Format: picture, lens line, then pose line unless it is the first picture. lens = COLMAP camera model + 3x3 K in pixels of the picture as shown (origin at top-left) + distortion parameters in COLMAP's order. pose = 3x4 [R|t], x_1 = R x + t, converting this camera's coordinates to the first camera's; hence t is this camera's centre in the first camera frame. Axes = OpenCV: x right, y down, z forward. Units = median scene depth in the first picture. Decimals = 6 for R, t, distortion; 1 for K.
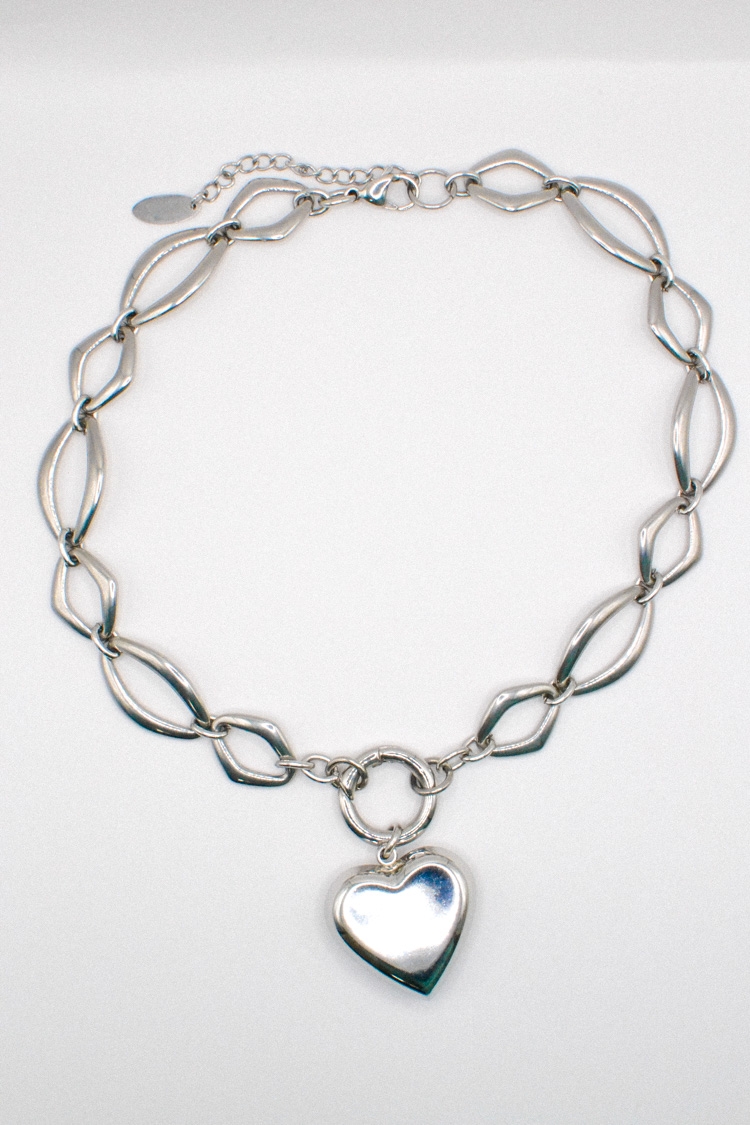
lens RADIAL K [[1699.3, 0, 375.0], [0, 1699.3, 562.5], [0, 0, 1]] dist [-0.177011, 0.034090]
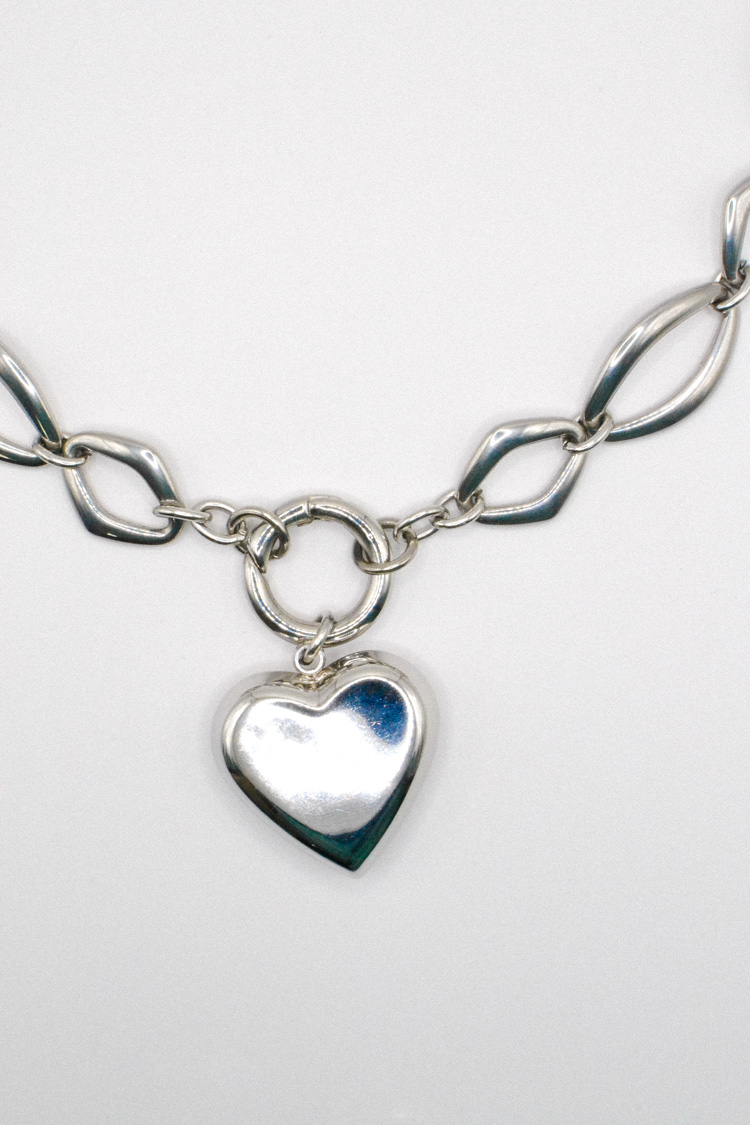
lens RADIAL K [[1699.3, 0, 375.0], [0, 1699.3, 562.5], [0, 0, 1]] dist [-0.177011, 0.034090]
pose [[0.997312, 0.072056, 0.013320, 0.020895], [-0.073117, 0.990536, 0.116158, 0.055472], [-0.004824, -0.116820, 0.993141, 0.336939]]
